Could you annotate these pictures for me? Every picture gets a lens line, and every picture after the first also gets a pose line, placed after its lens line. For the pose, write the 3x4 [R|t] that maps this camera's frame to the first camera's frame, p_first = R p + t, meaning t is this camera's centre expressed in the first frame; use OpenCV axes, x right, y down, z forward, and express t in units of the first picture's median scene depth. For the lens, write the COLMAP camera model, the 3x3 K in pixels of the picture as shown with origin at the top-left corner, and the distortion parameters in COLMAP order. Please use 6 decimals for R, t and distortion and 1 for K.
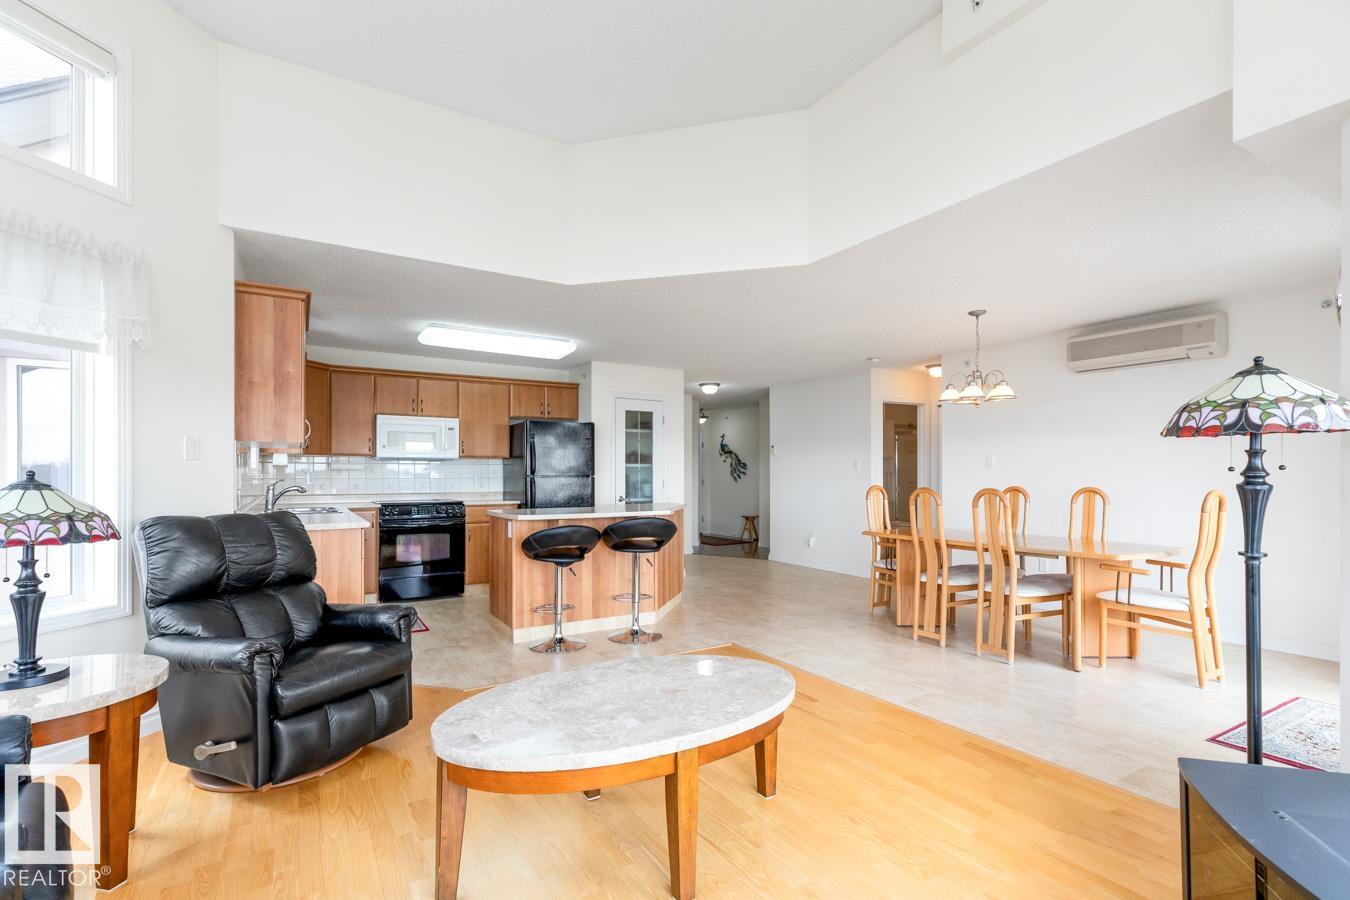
lens RADIAL K [[624.1, 0, 673.9], [0, 624.1, 468.5], [0, 0, 1]] dist [0.005450, 0.000325]
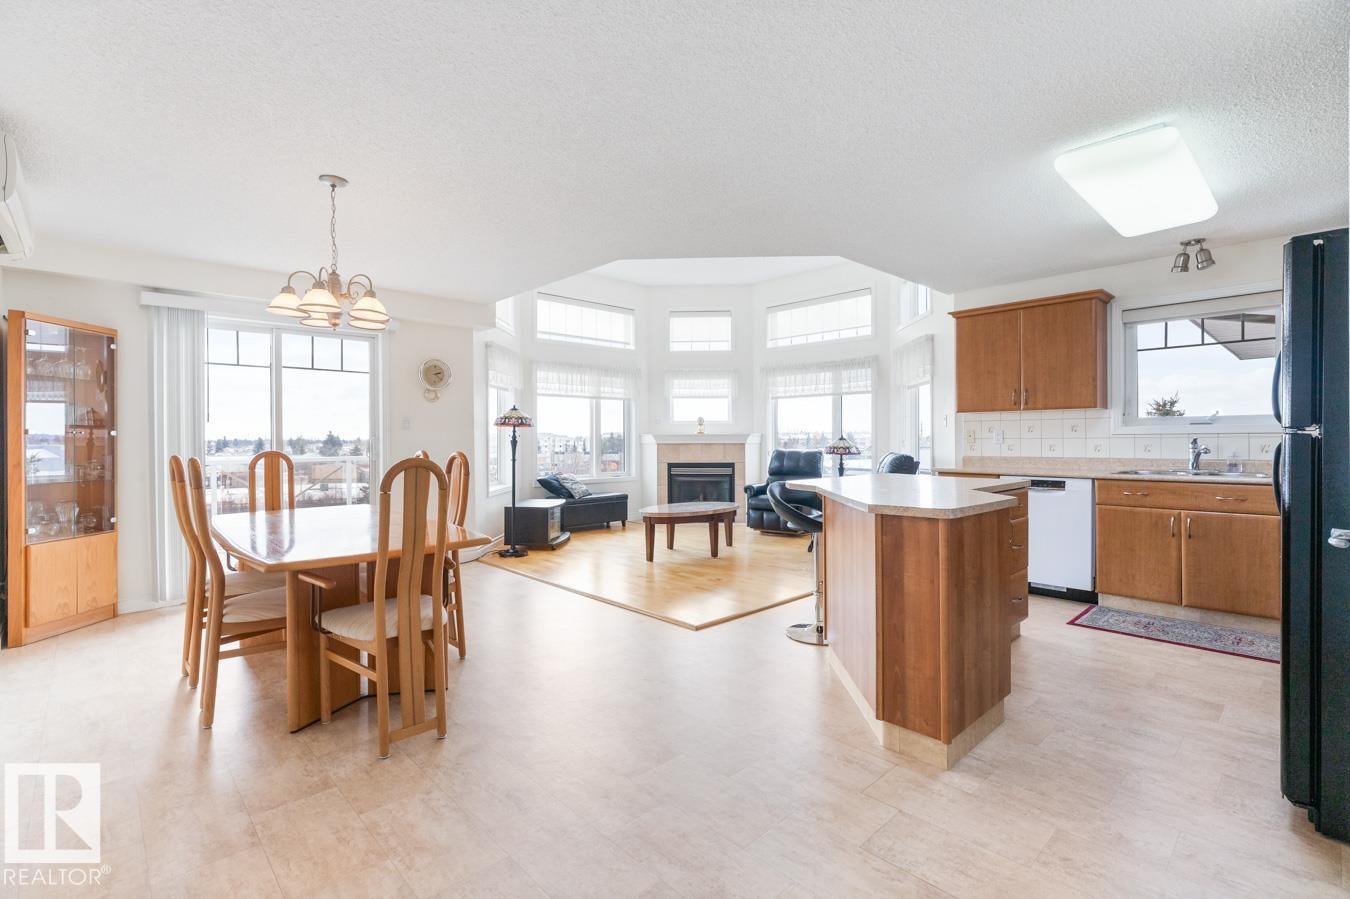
lens RADIAL K [[624.1, 0, 664.9], [0, 624.1, 439.8], [0, 0, 1]] dist [0.005450, 0.000325]
pose [[-0.980734, 0.007634, -0.195197, 0.214360], [0.009381, 0.999924, -0.008024, 0.016173], [0.195121, -0.009700, -0.980731, 1.306381]]
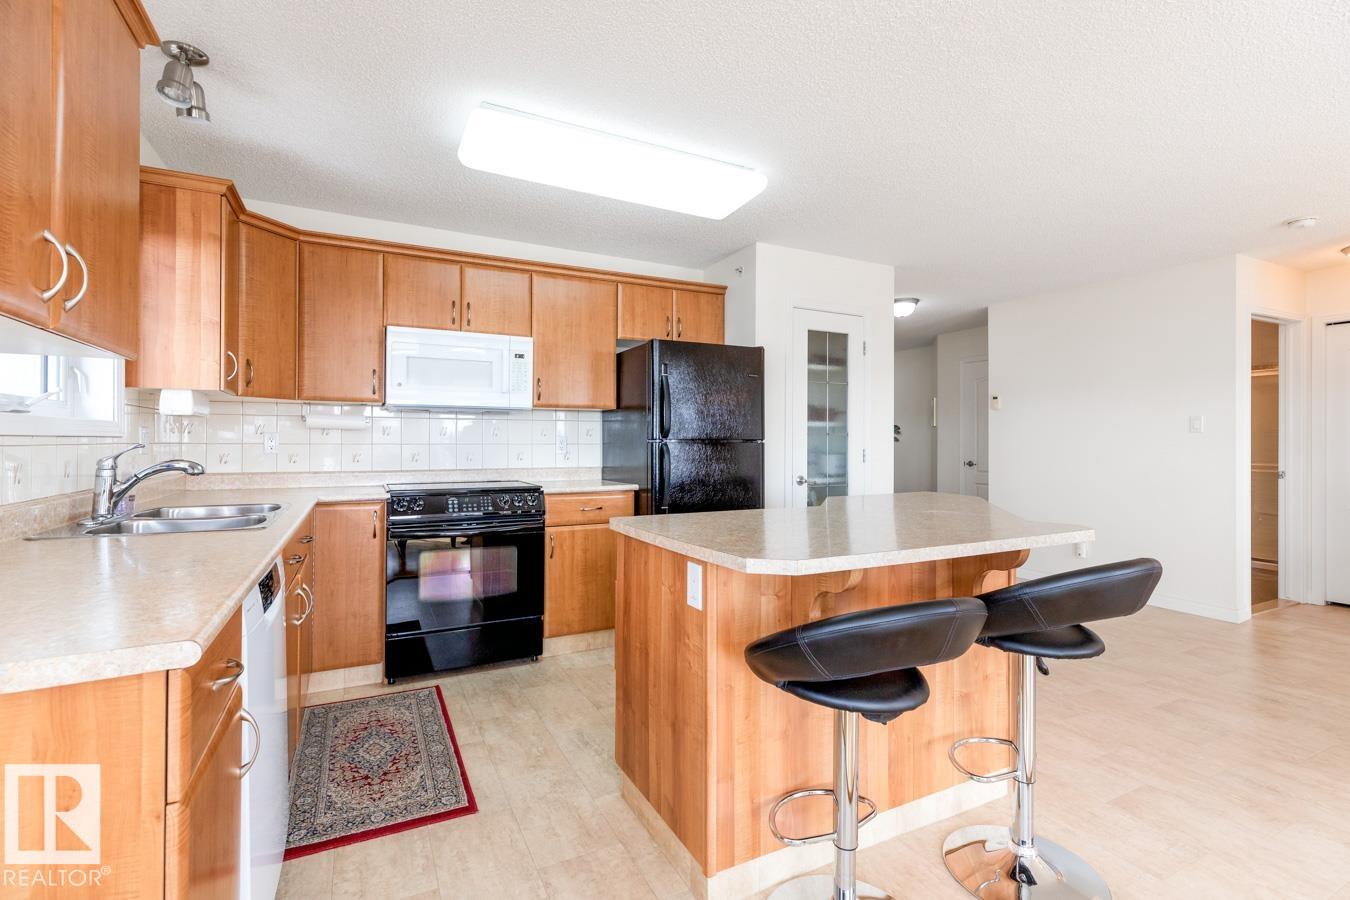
lens RADIAL K [[624.1, 0, 676.4], [0, 624.1, 432.7], [0, 0, 1]] dist [0.005450, 0.000325]
pose [[0.997335, 0.003607, -0.072874, -0.176623], [-0.003855, 0.999987, -0.003271, 0.006995], [0.072861, 0.003543, 0.997336, 0.455741]]
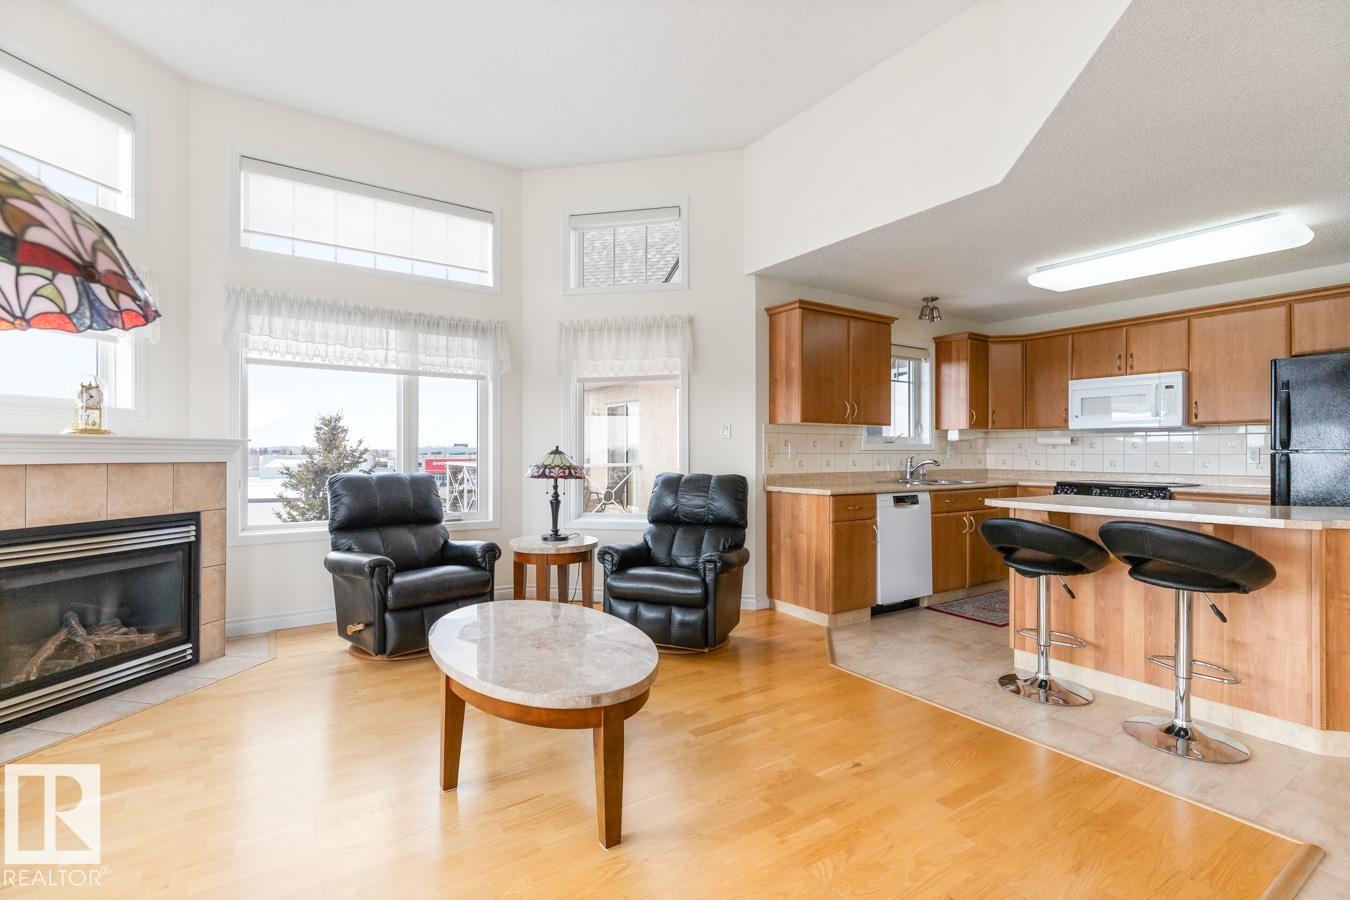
lens RADIAL K [[624.1, 0, 667.6], [0, 624.1, 447.6], [0, 0, 1]] dist [0.005450, 0.000325]
pose [[0.042392, -0.006169, -0.999082, 0.353807], [0.007060, 0.999958, -0.005874, 0.008064], [0.999076, -0.006804, 0.042434, 0.382995]]
